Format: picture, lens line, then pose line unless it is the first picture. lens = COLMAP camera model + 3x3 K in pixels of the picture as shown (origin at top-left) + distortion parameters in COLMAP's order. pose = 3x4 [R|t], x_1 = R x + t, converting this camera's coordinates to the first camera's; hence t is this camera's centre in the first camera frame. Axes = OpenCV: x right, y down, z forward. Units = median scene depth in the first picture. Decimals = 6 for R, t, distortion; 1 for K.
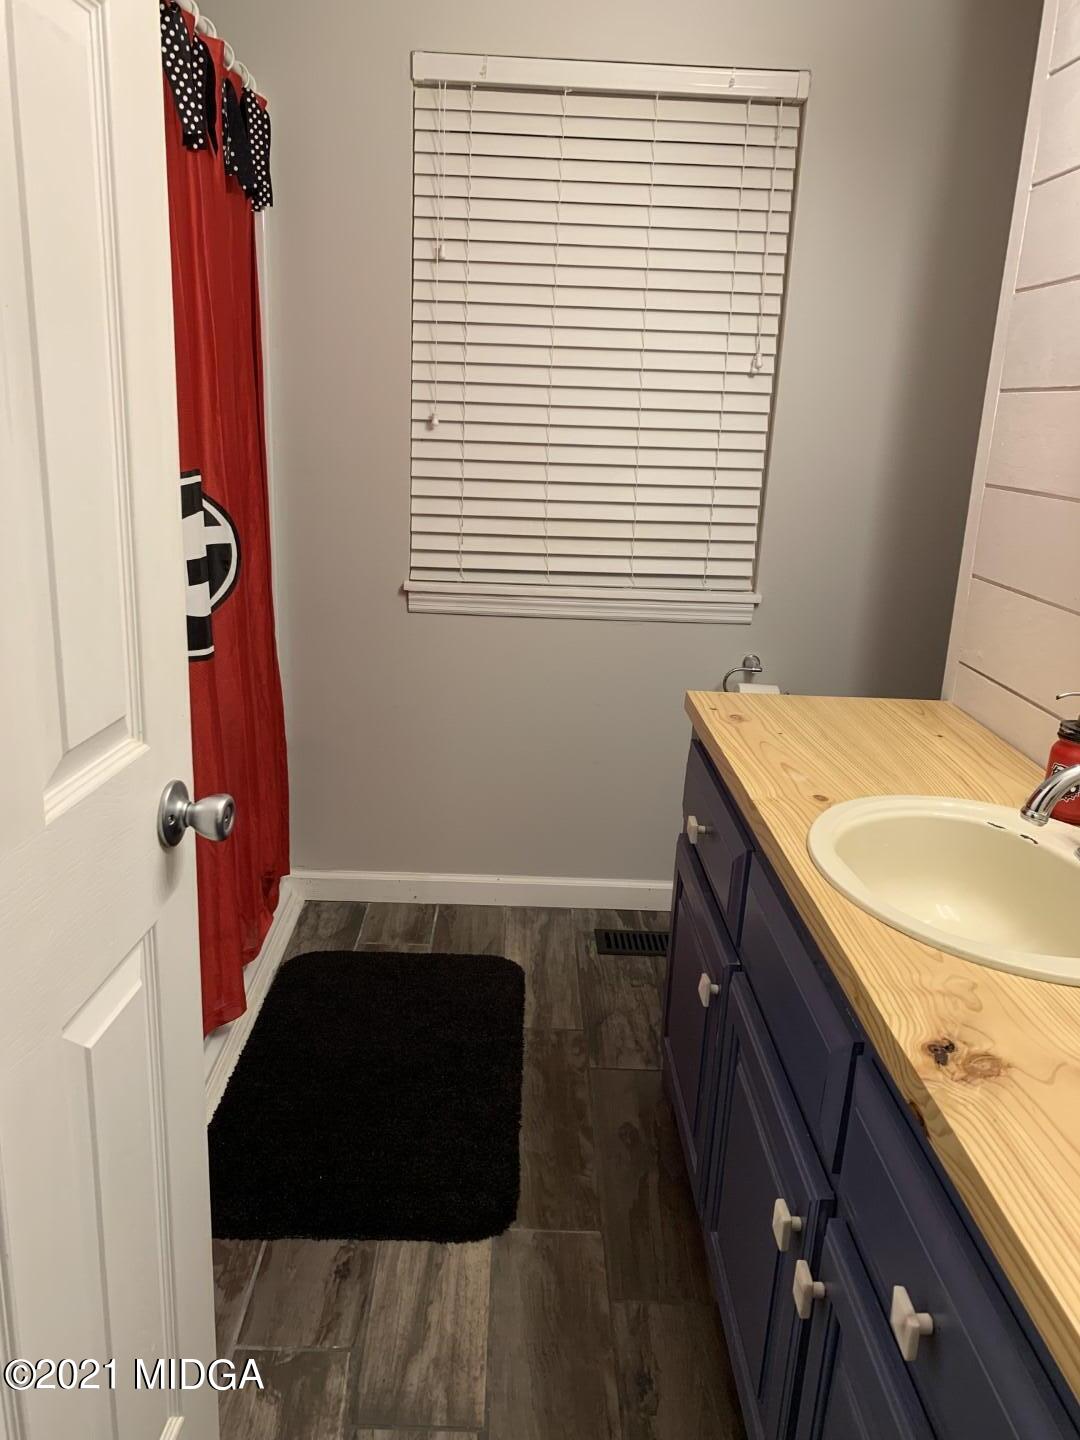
lens RADIAL K [[1087.2, 0, 540.0], [0, 1087.2, 720.0], [0, 0, 1]] dist [0.093790, -0.156198]
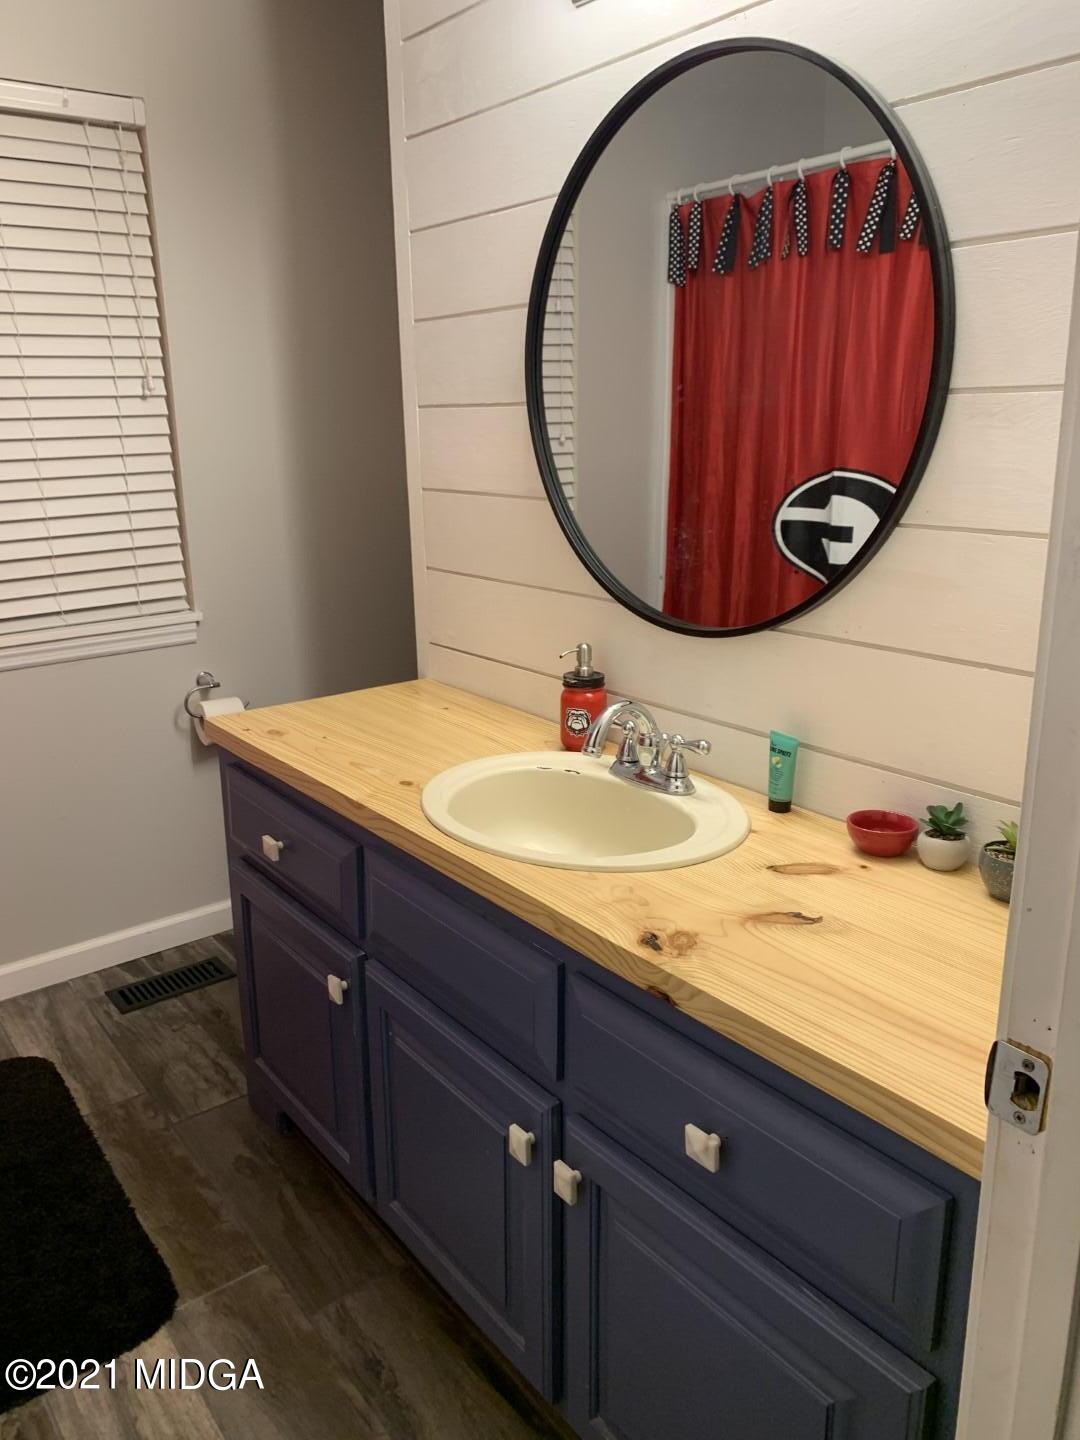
lens RADIAL K [[1082.8, 0, 540.1], [0, 1082.8, 713.4], [0, 0, 1]] dist [0.012258, -0.008449]
pose [[0.798725, -0.211535, 0.563286, -0.156672], [0.213330, 0.974907, 0.063618, -0.025175], [-0.562609, 0.069353, 0.823809, 0.011097]]
